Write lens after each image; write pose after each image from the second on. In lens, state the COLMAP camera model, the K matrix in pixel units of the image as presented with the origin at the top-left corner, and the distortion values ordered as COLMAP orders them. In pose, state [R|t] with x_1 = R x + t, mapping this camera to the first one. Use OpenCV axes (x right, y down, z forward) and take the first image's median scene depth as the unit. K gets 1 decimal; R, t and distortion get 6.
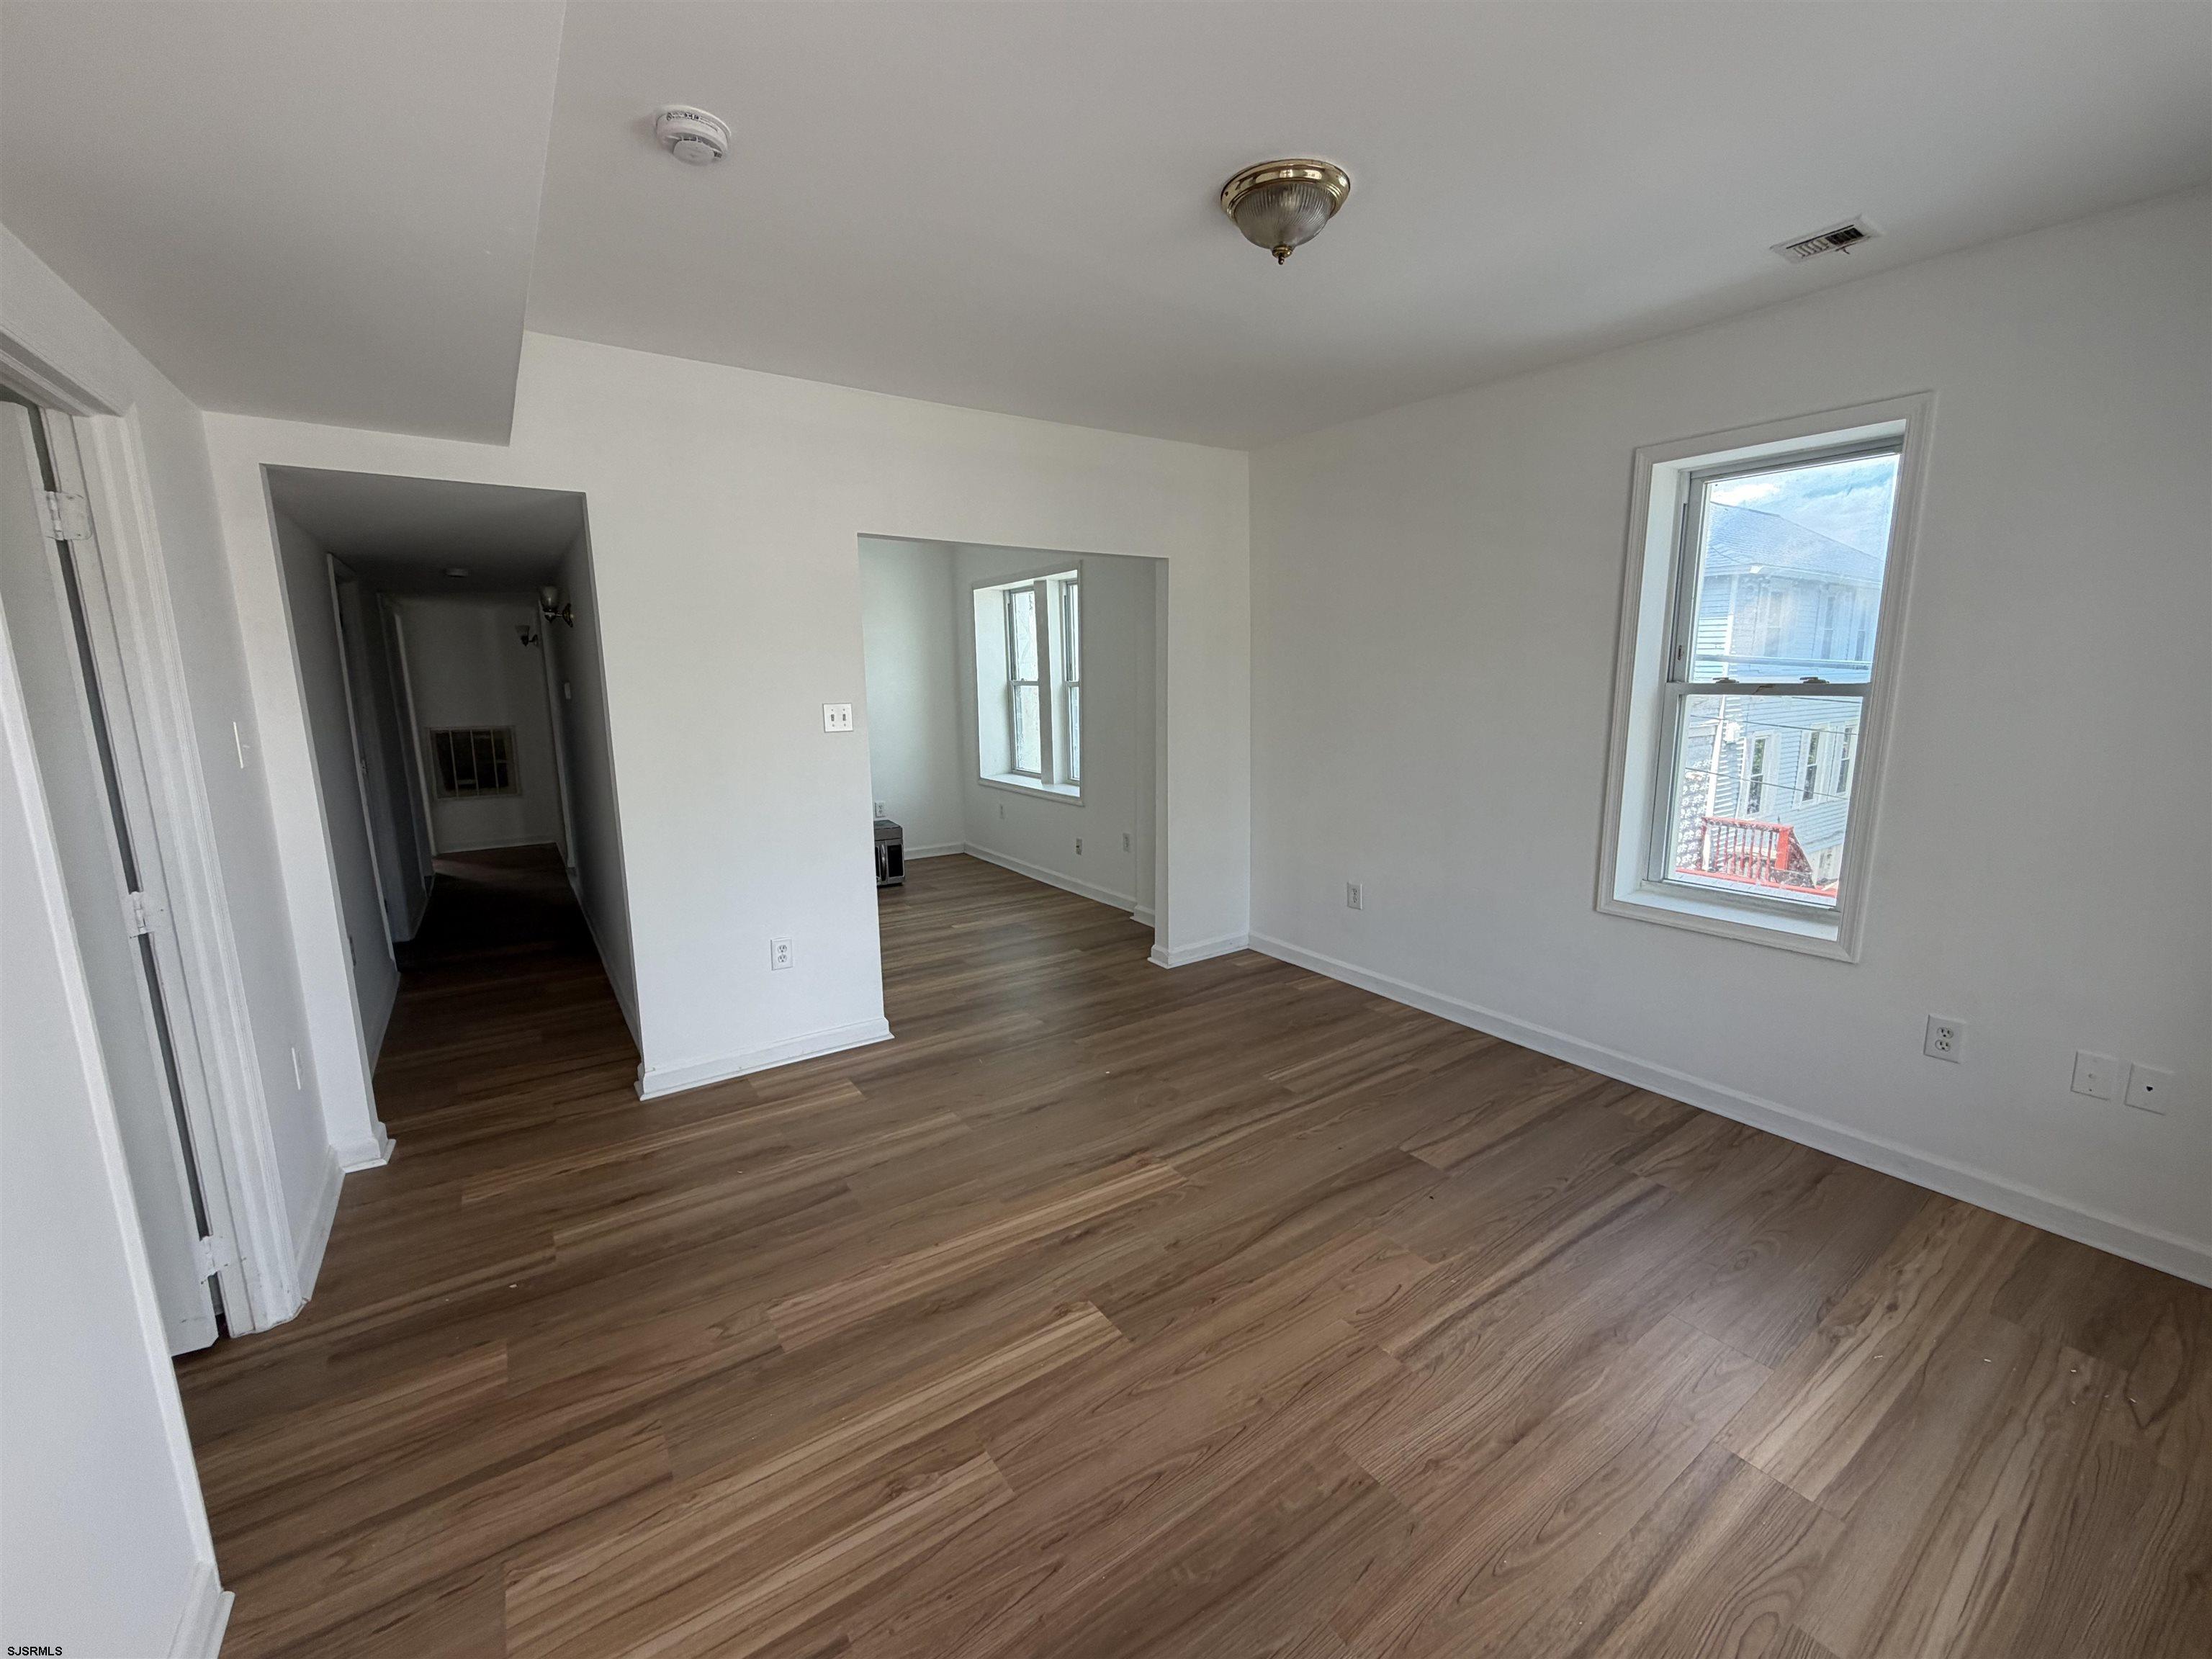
lens RADIAL K [[883.8, 0, 1111.8], [0, 883.8, 823.9], [0, 0, 1]] dist [-0.010468, -0.000098]
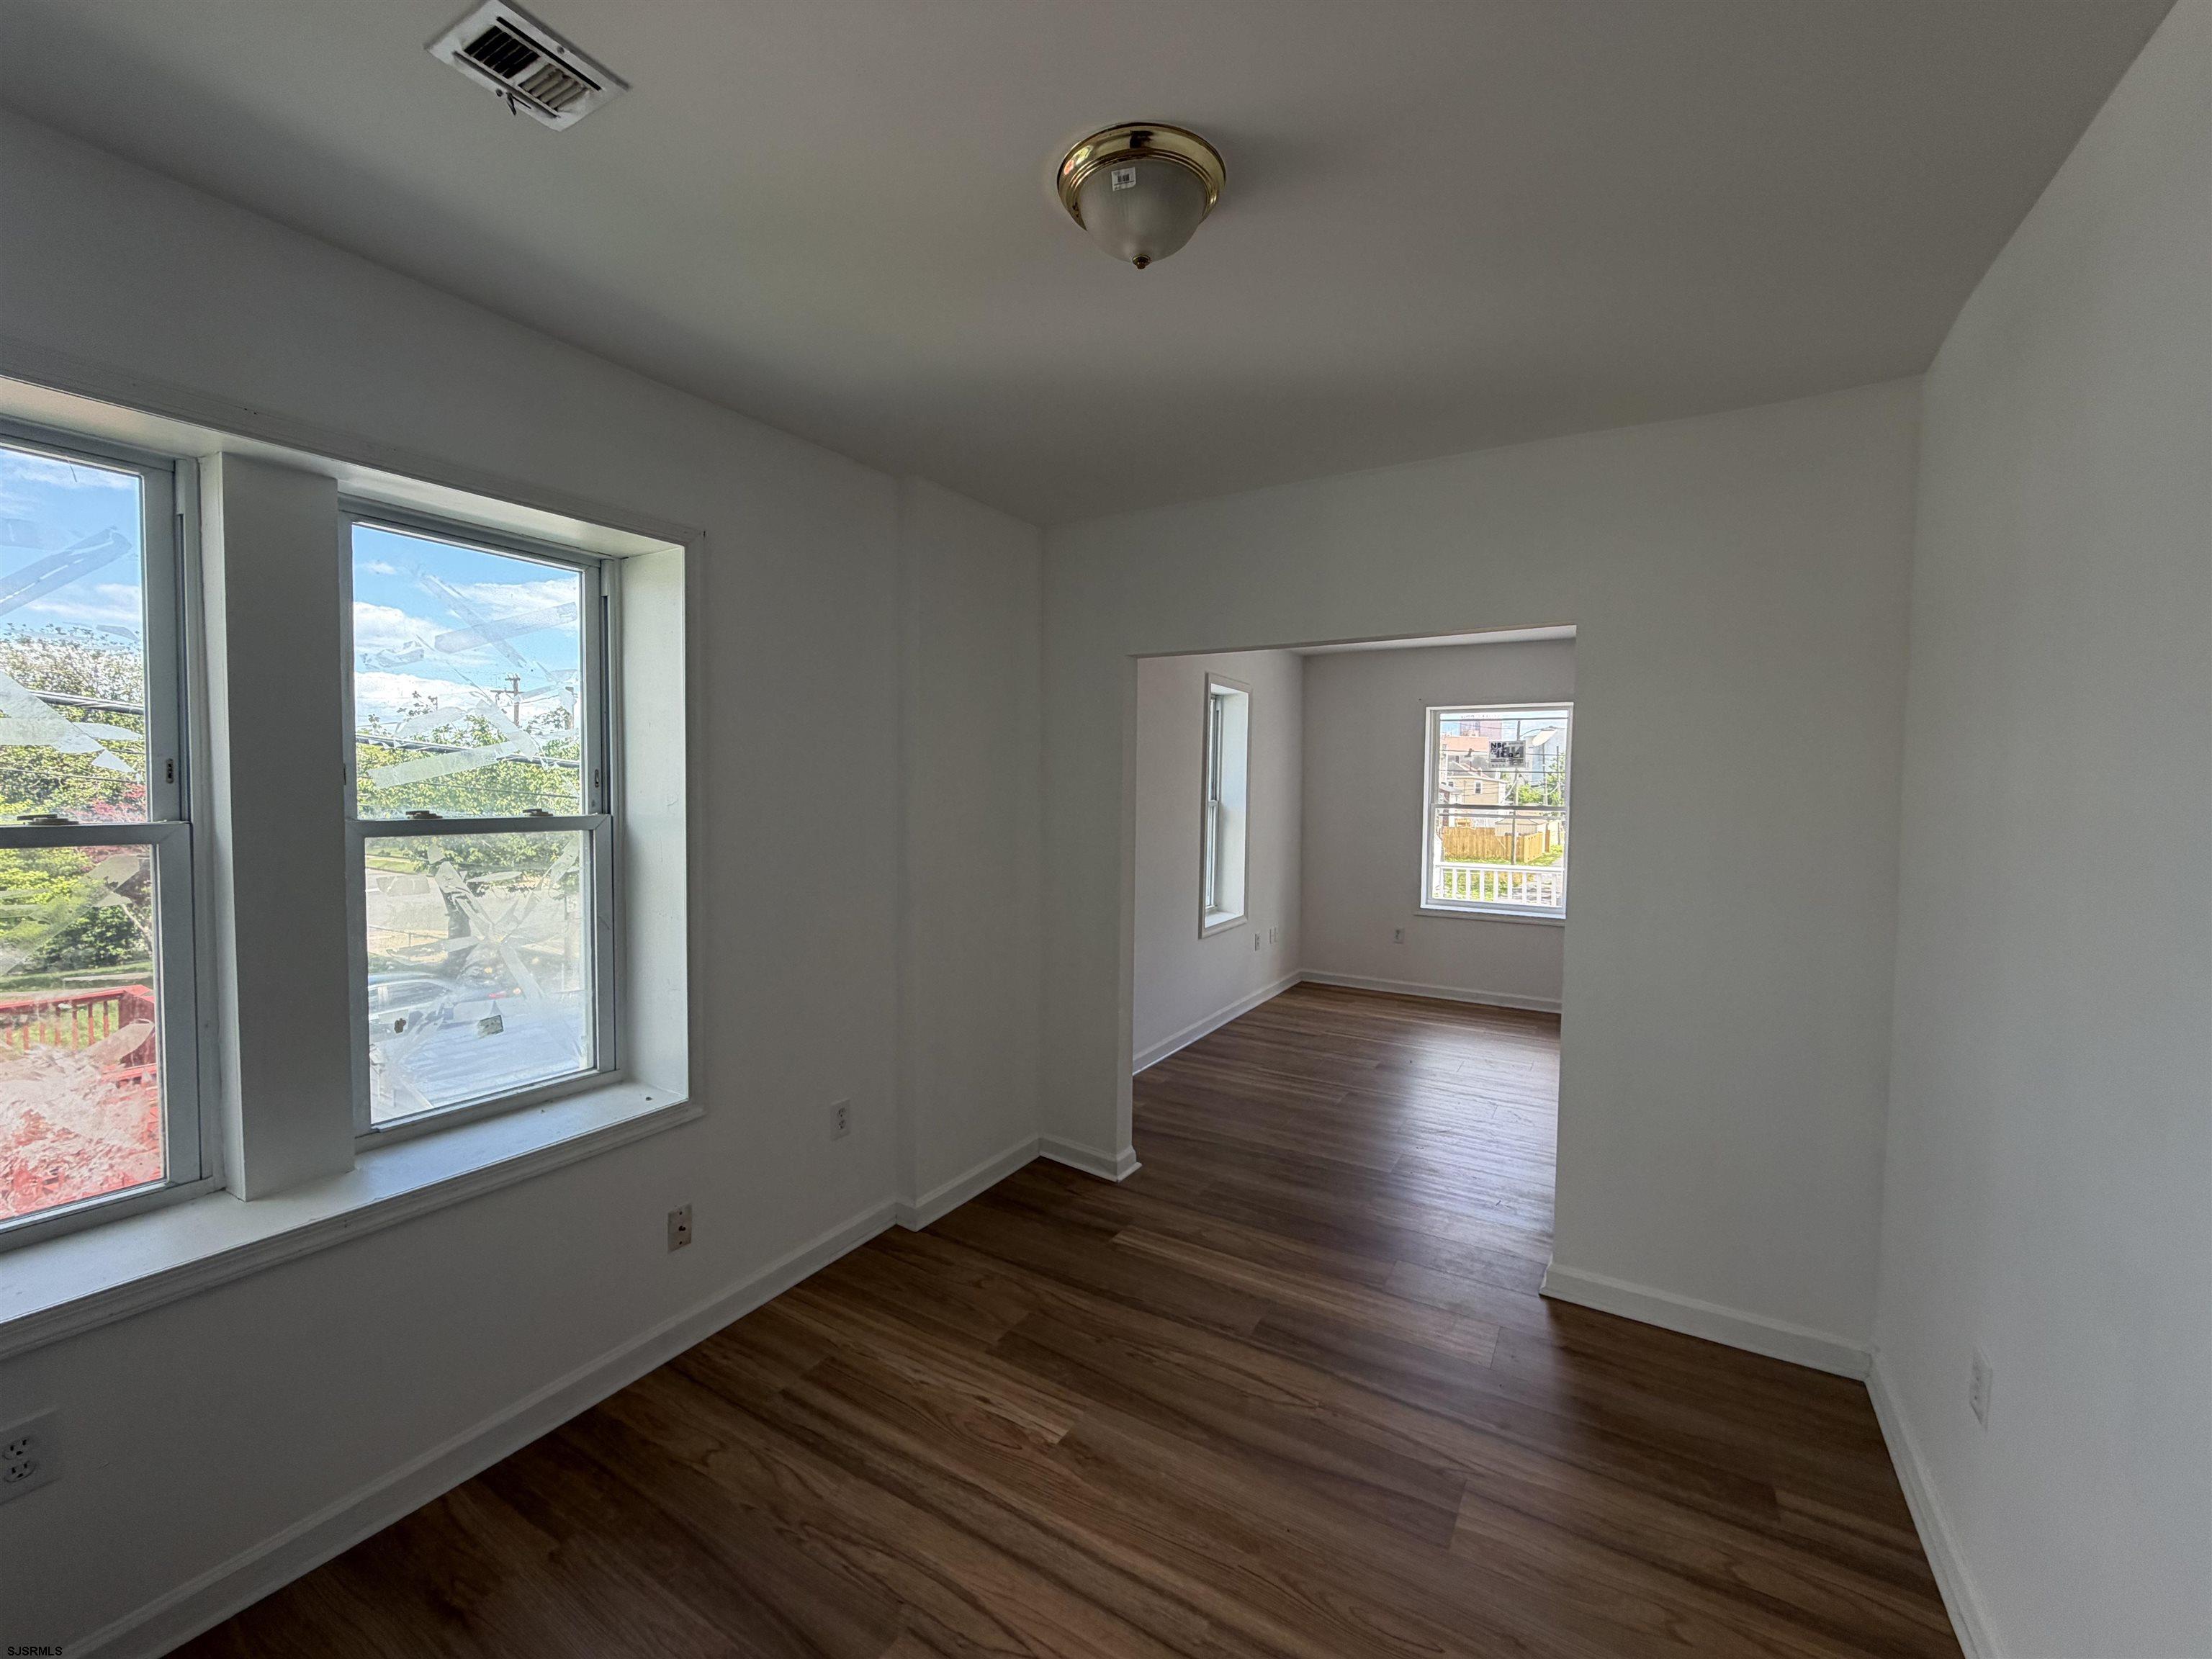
lens RADIAL K [[883.8, 0, 1111.8], [0, 883.8, 823.9], [0, 0, 1]] dist [-0.010468, -0.000098]
pose [[-0.410683, -0.035613, 0.911082, -1.208018], [0.150043, 0.982975, 0.106057, -0.431443], [-0.899348, 0.180258, -0.398348, 2.424605]]
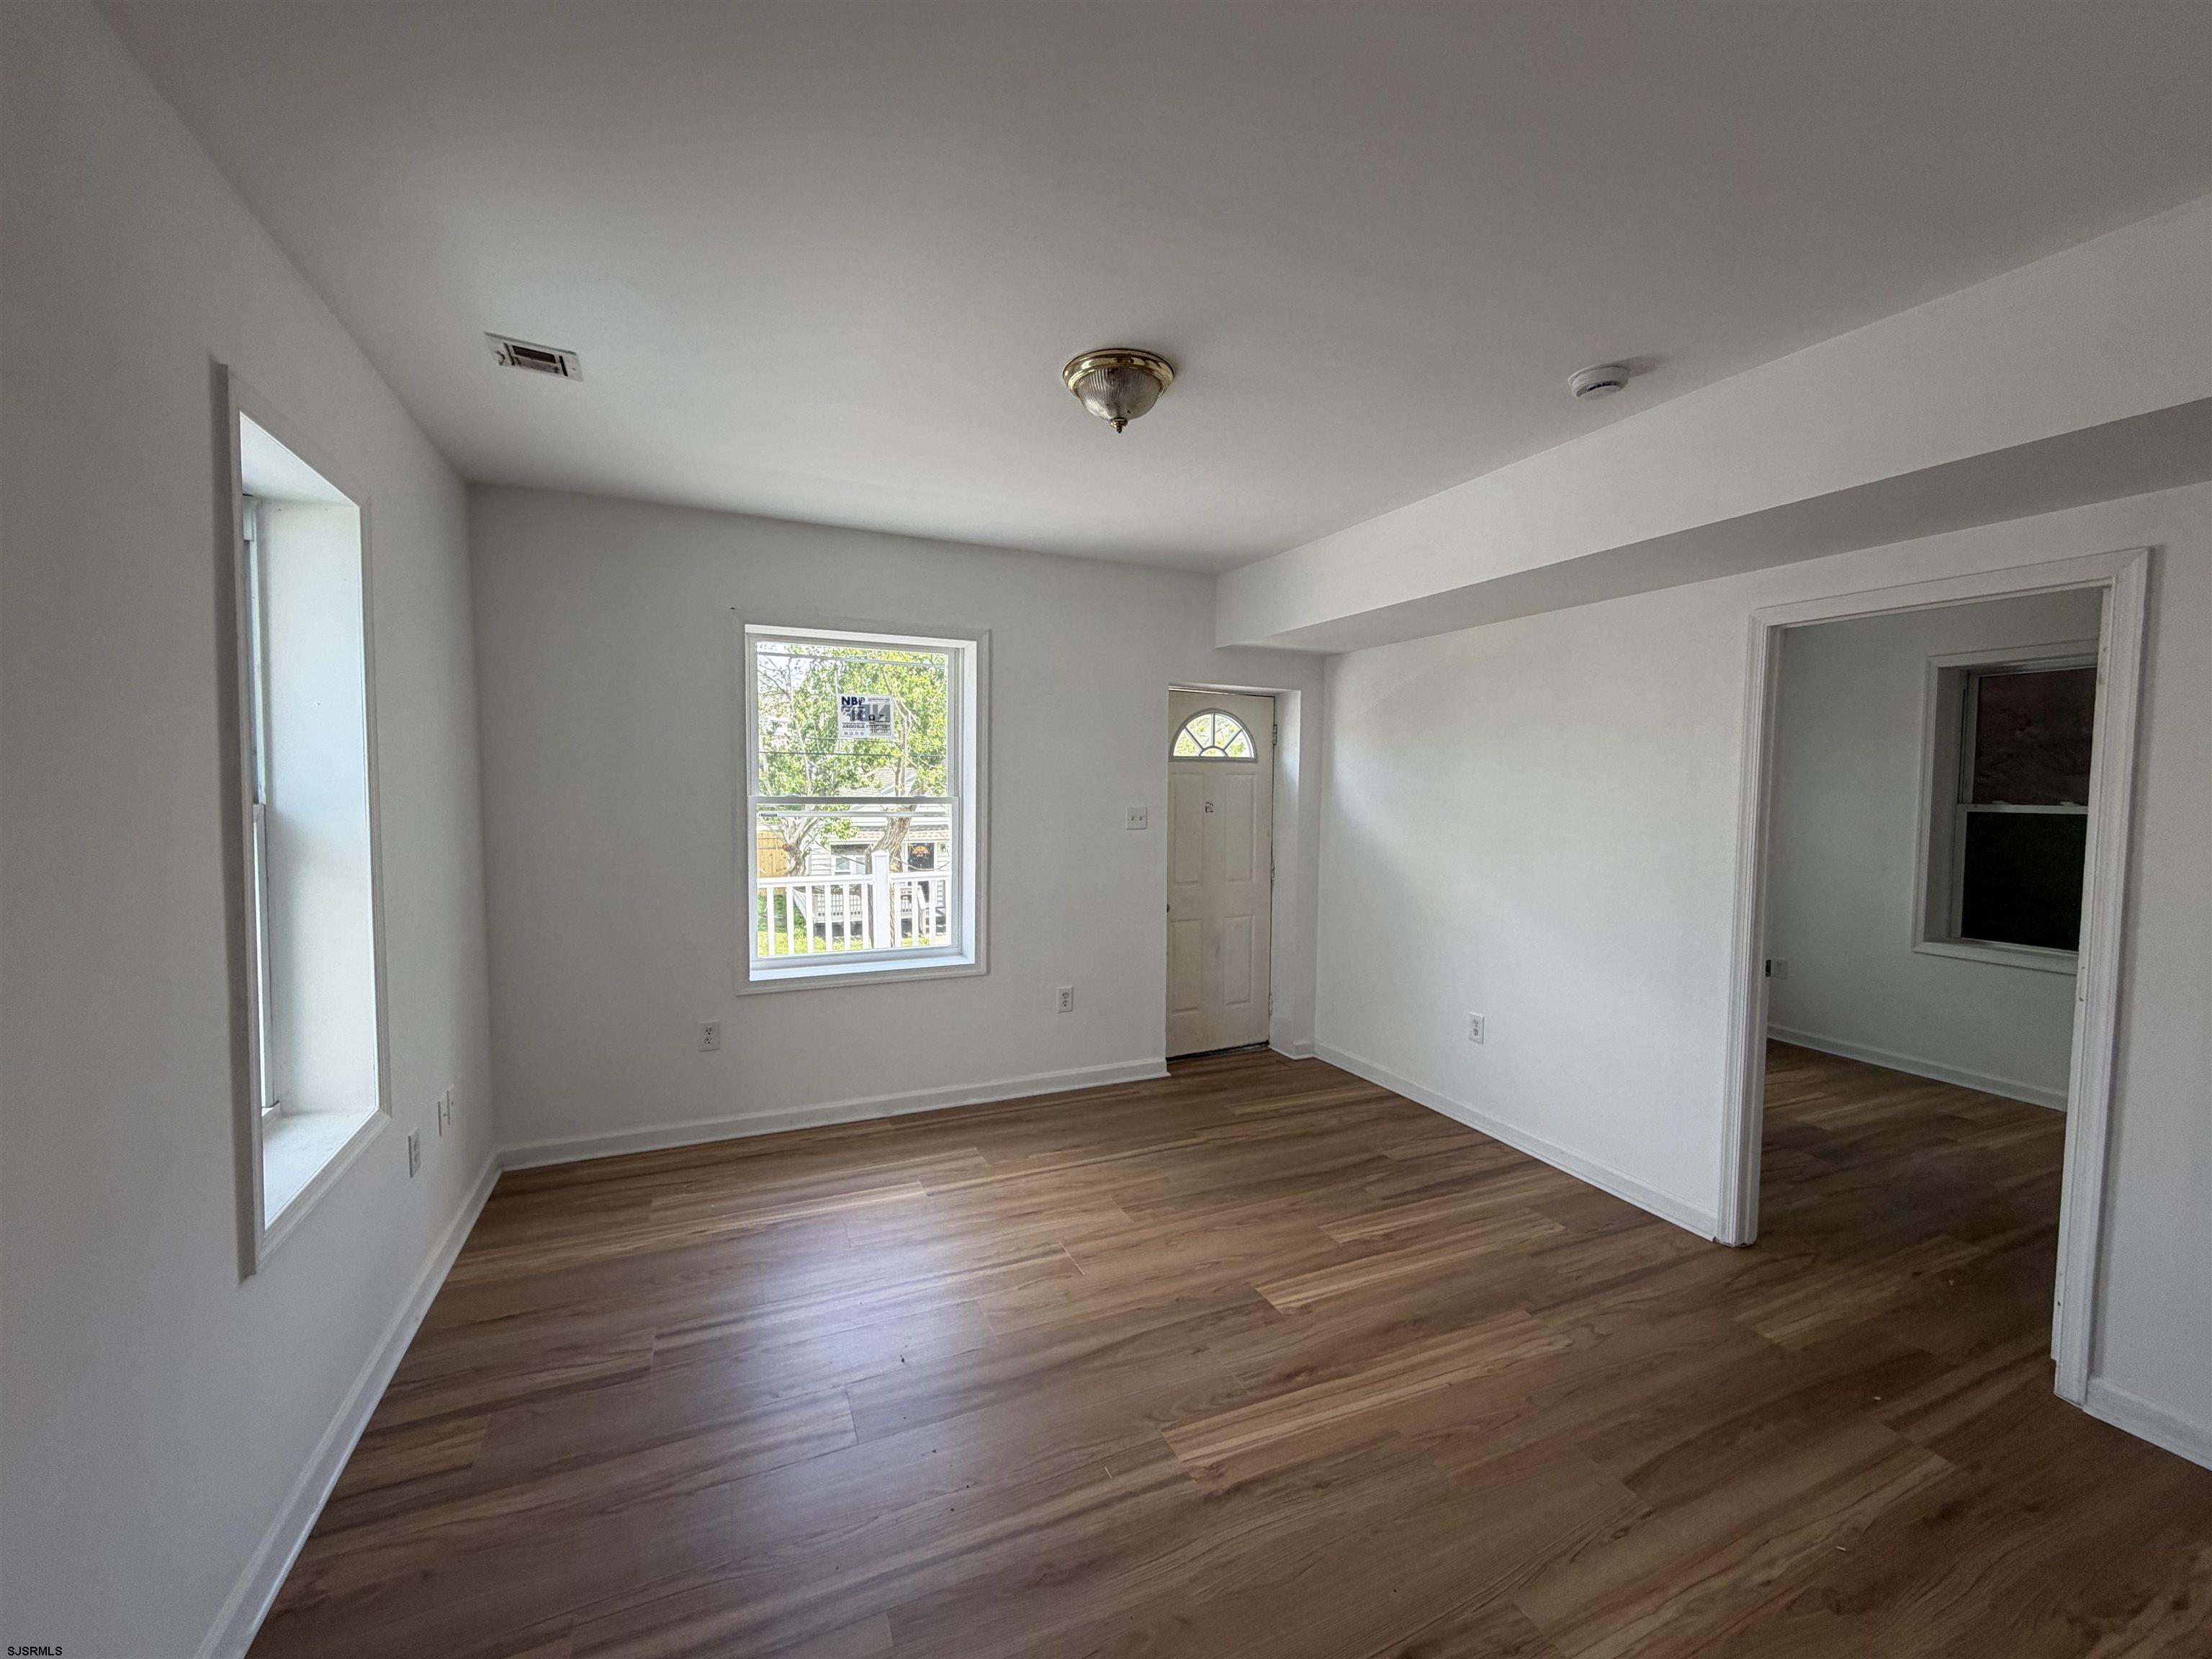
lens RADIAL K [[875.2, 0, 1094.9], [0, 875.2, 824.0], [0, 0, 1]] dist [-0.001379, -0.000133]
pose [[-0.980148, -0.009524, 0.198037, -0.003966], [0.034297, 0.975643, 0.216664, -0.320504], [-0.195277, 0.219155, -0.955949, 1.803013]]
